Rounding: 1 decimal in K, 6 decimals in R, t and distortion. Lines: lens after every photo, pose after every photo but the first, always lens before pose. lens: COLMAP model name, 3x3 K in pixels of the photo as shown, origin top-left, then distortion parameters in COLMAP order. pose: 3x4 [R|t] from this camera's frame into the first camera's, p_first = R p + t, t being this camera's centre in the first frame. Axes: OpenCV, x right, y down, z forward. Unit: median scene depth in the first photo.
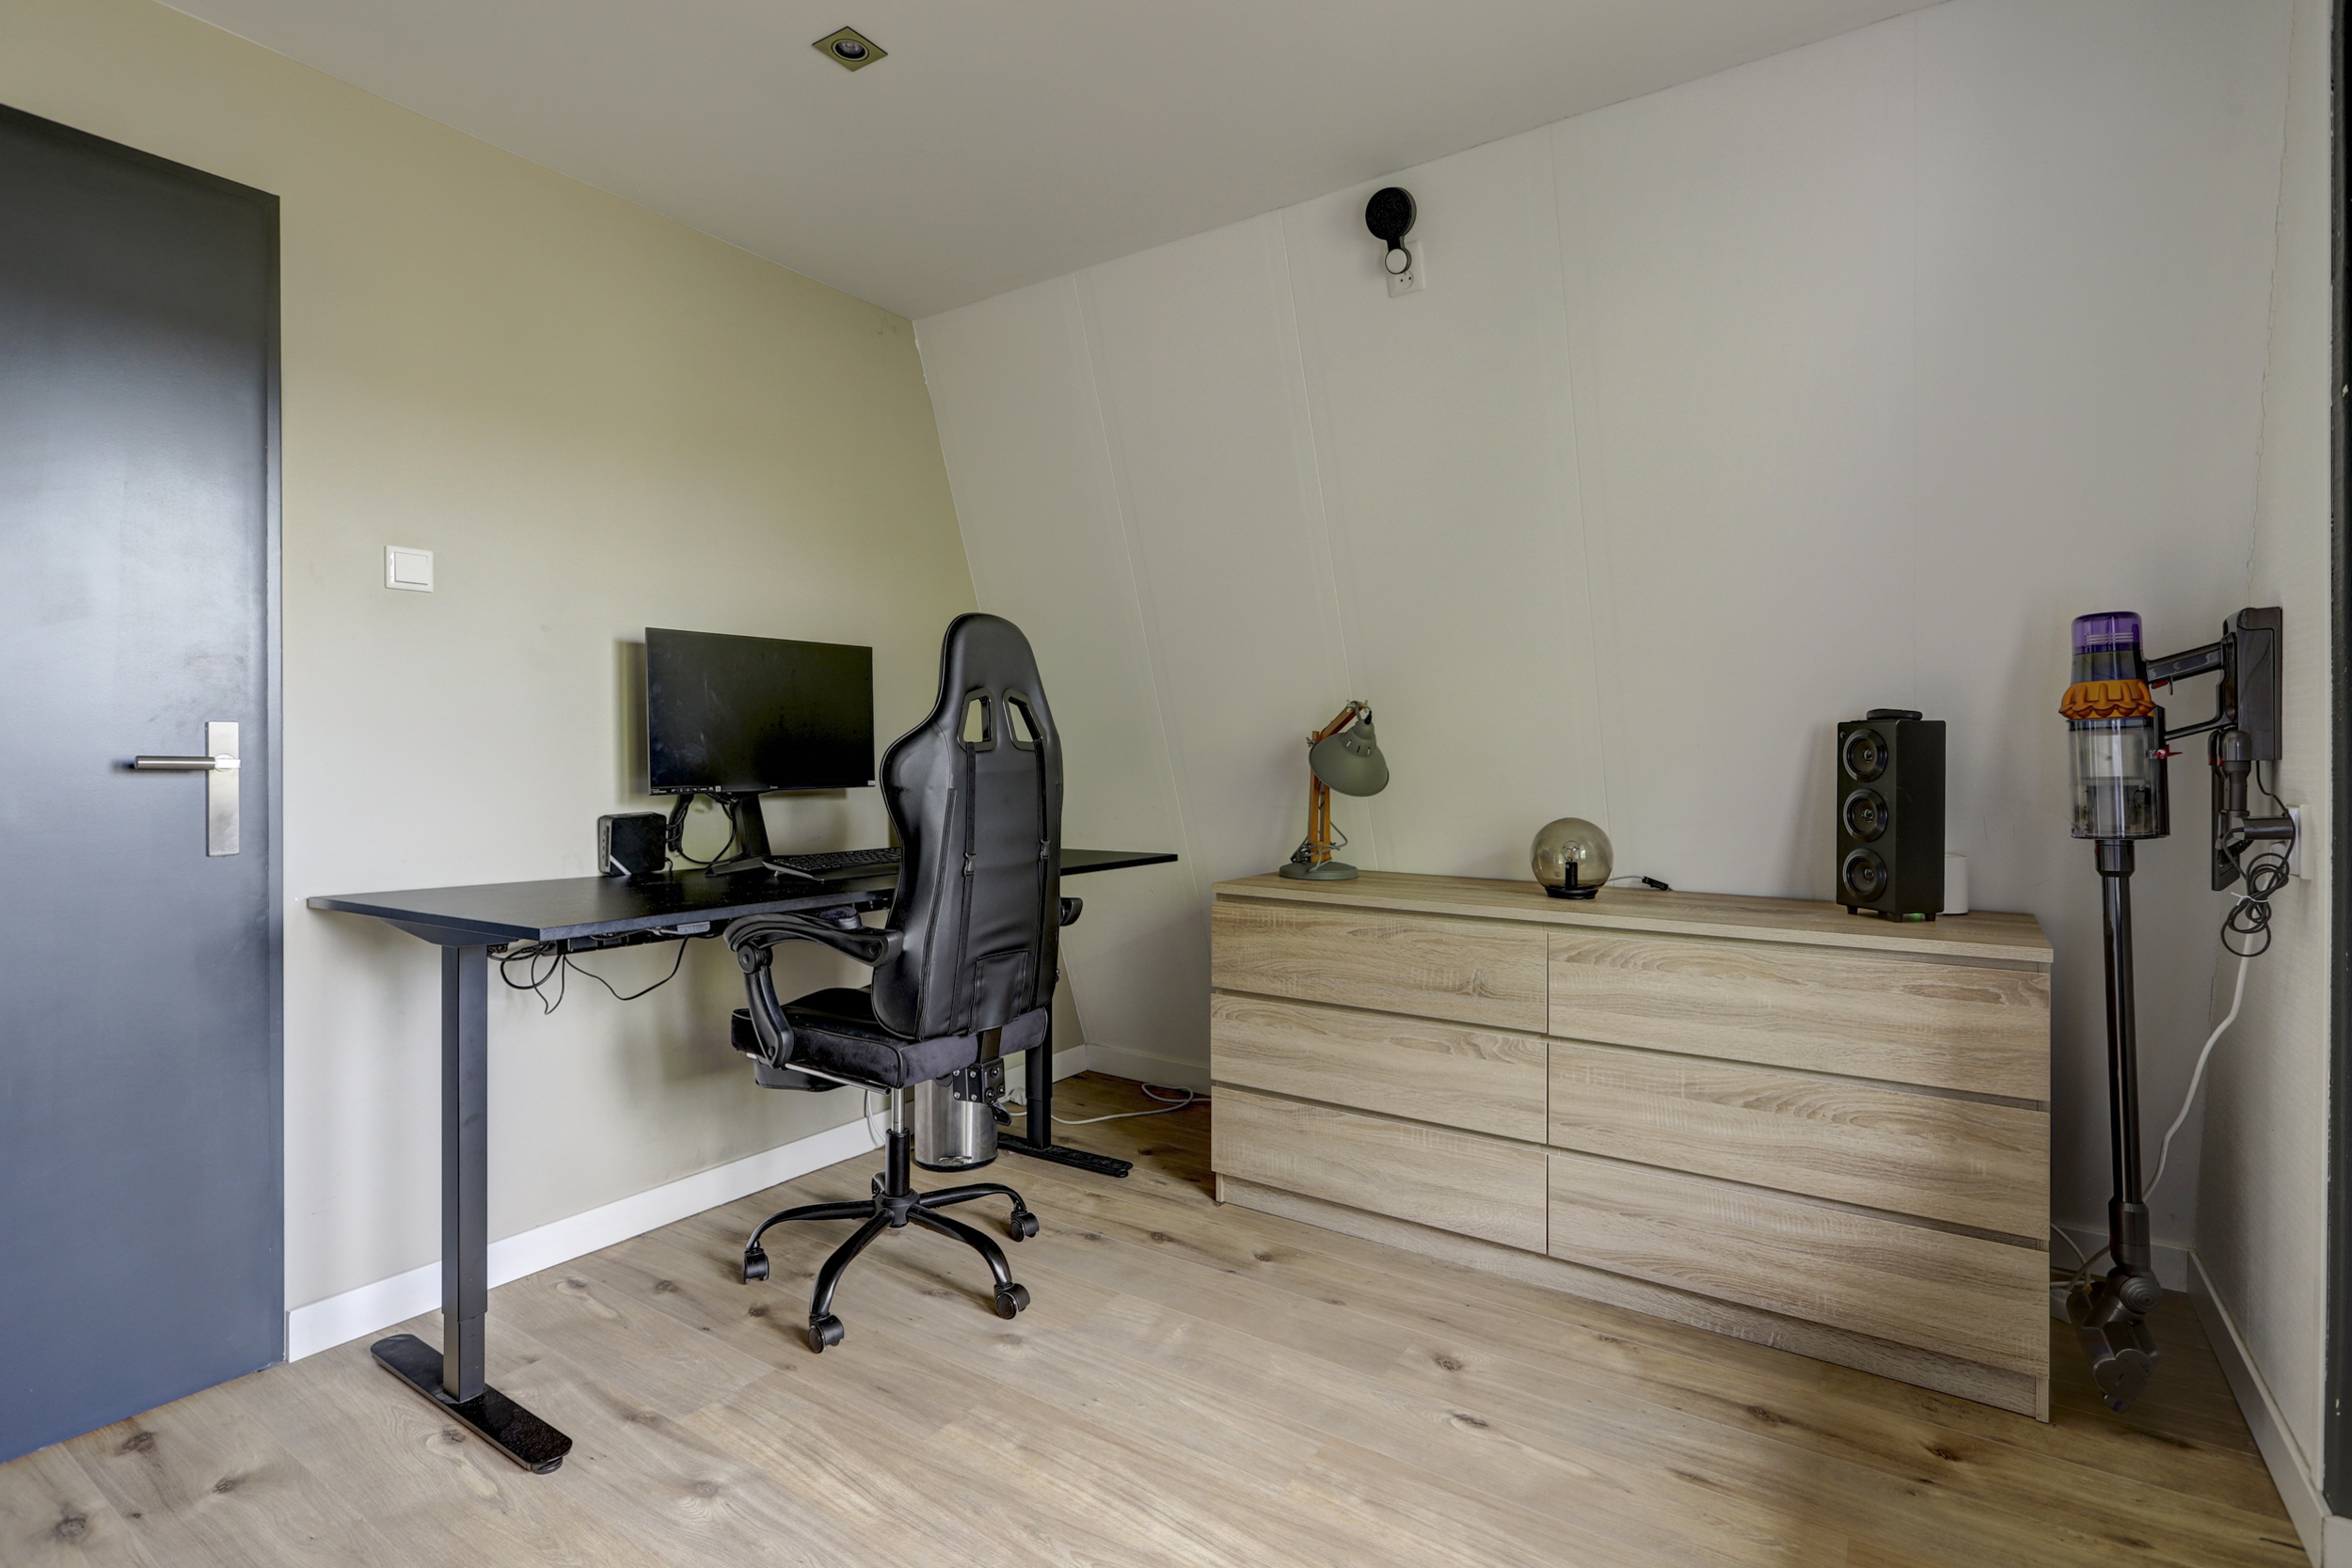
lens RADIAL K [[1124.3, 0, 1169.8], [0, 1124.3, 762.2], [0, 0, 1]] dist [0.000773, 0.000406]
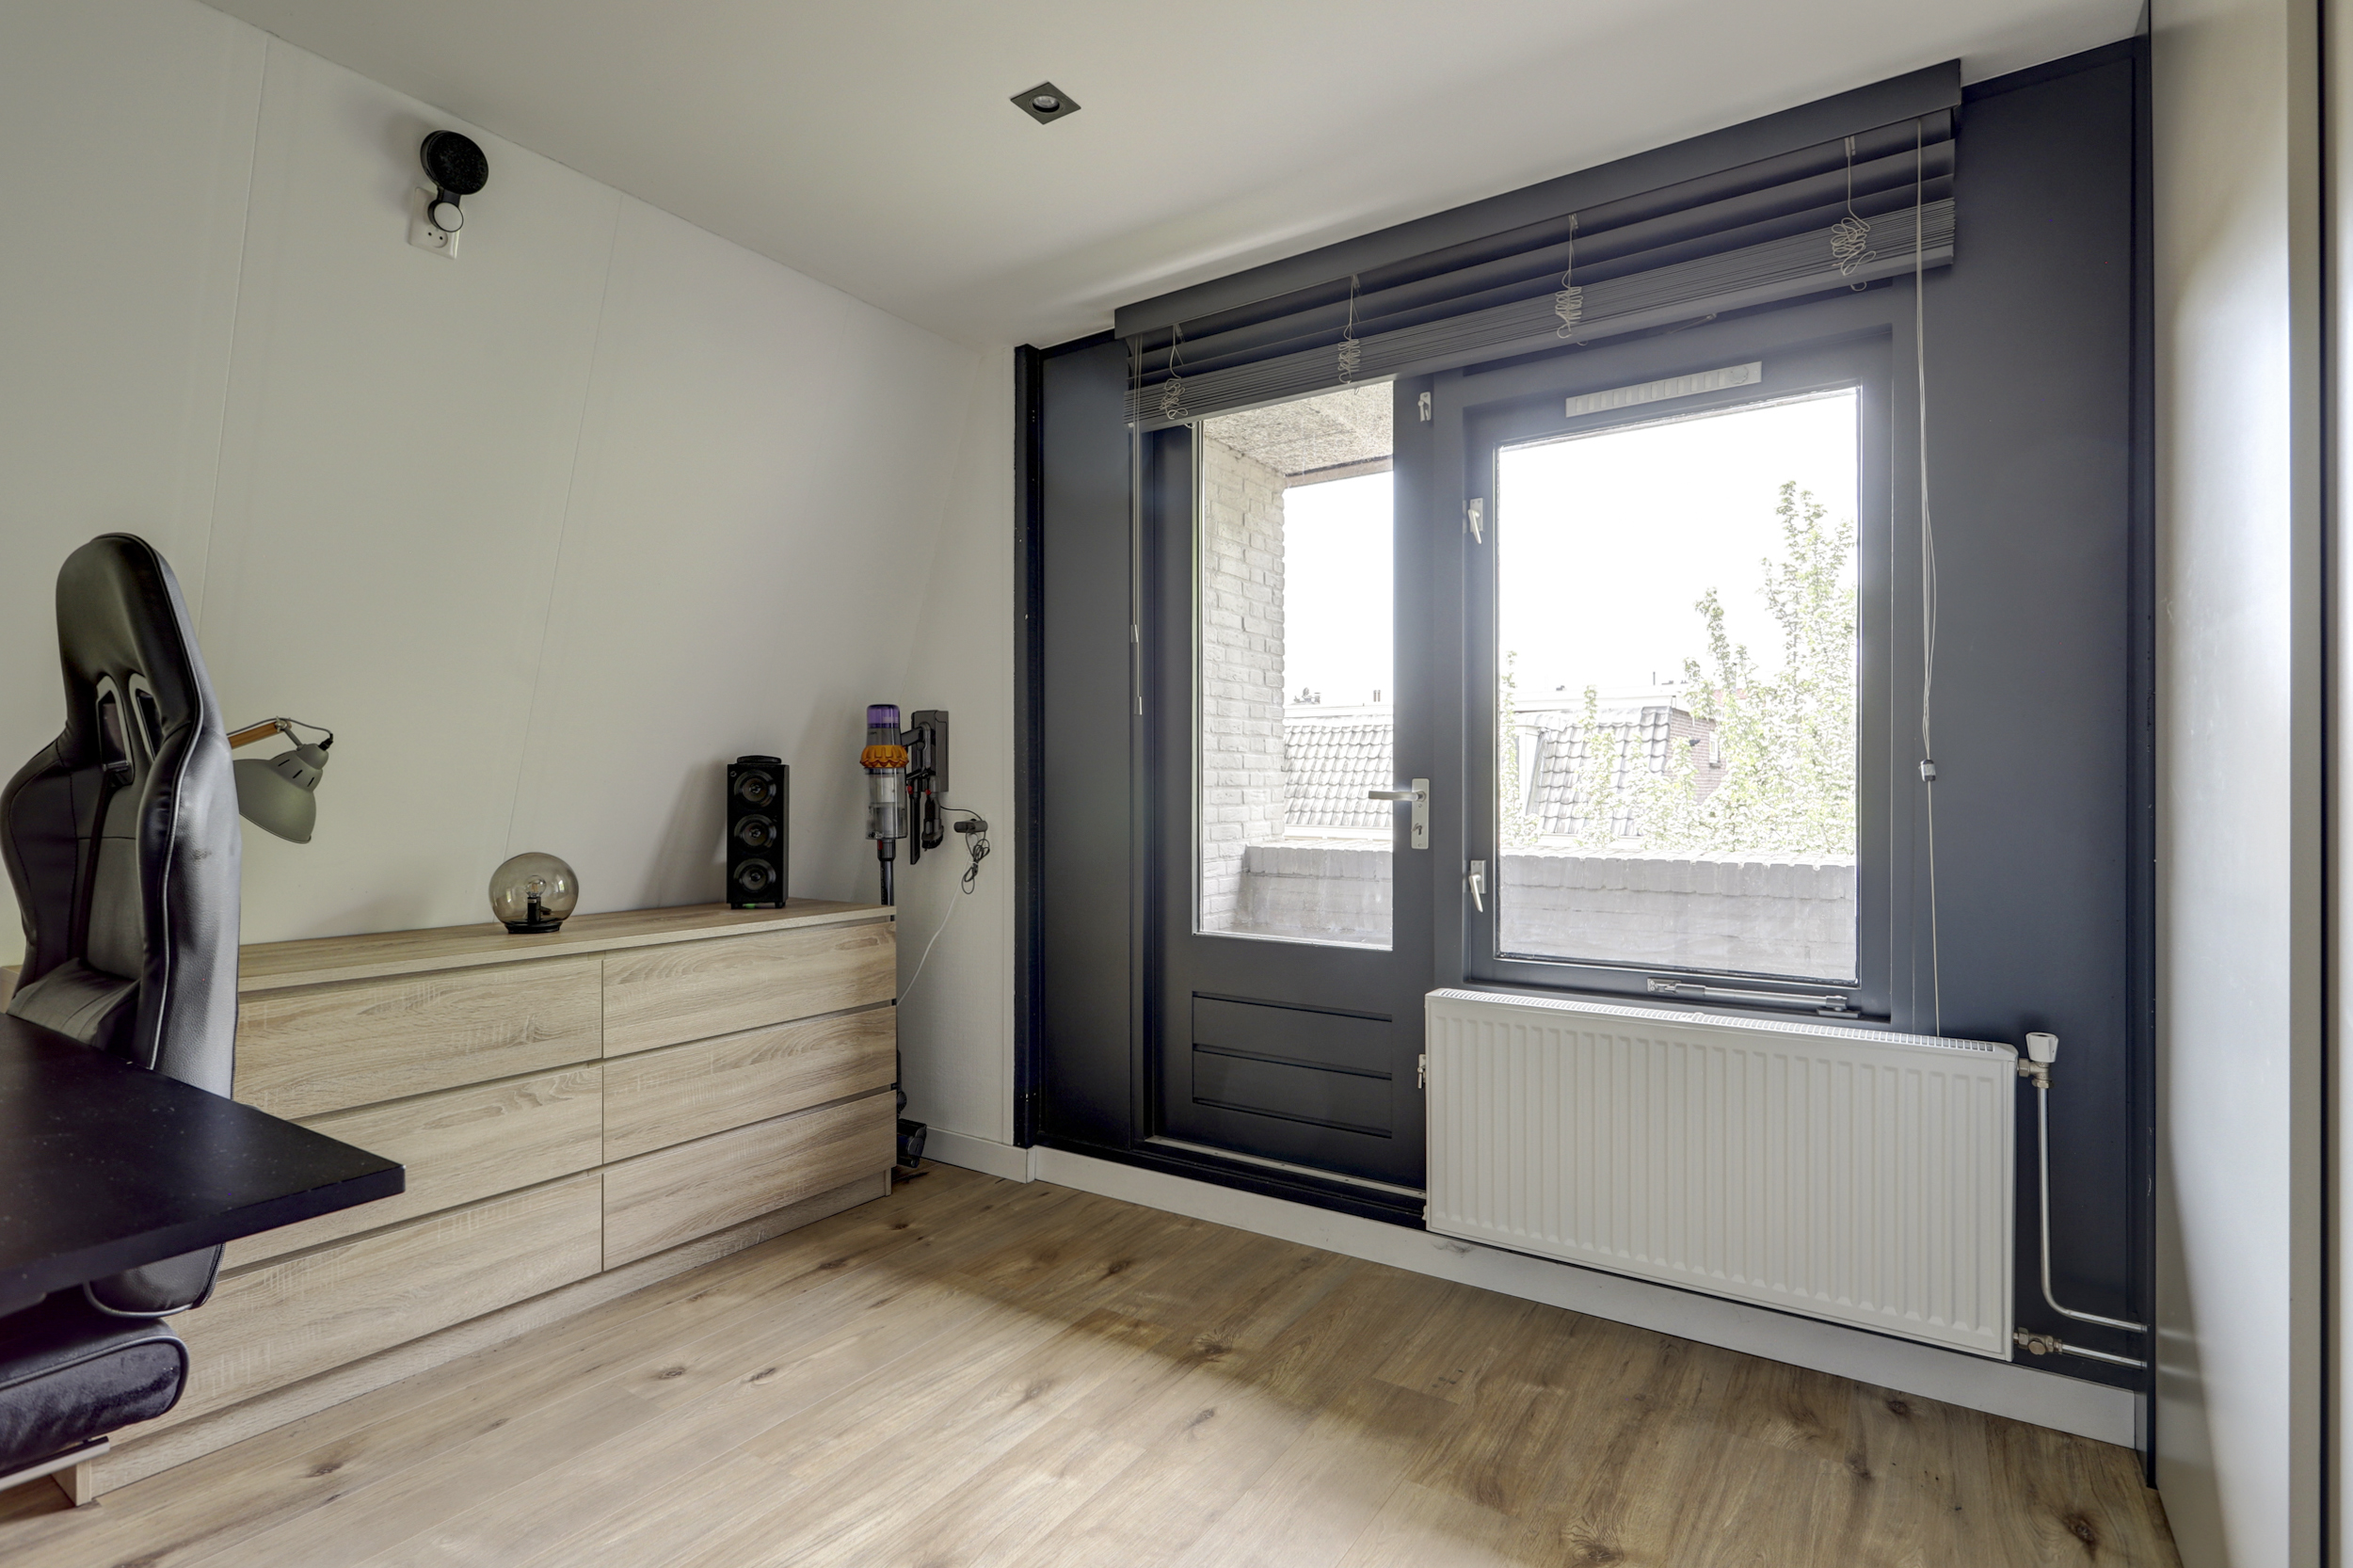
lens RADIAL K [[1139.5, 0, 1186.4], [0, 1139.5, 786.6], [0, 0, 1]] dist [-0.000842, 0.001435]
pose [[-0.016636, 0.002302, 0.999859, -0.757934], [0.005028, 0.999985, -0.002218, -0.003979], [-0.999849, 0.004990, -0.016647, 0.498652]]
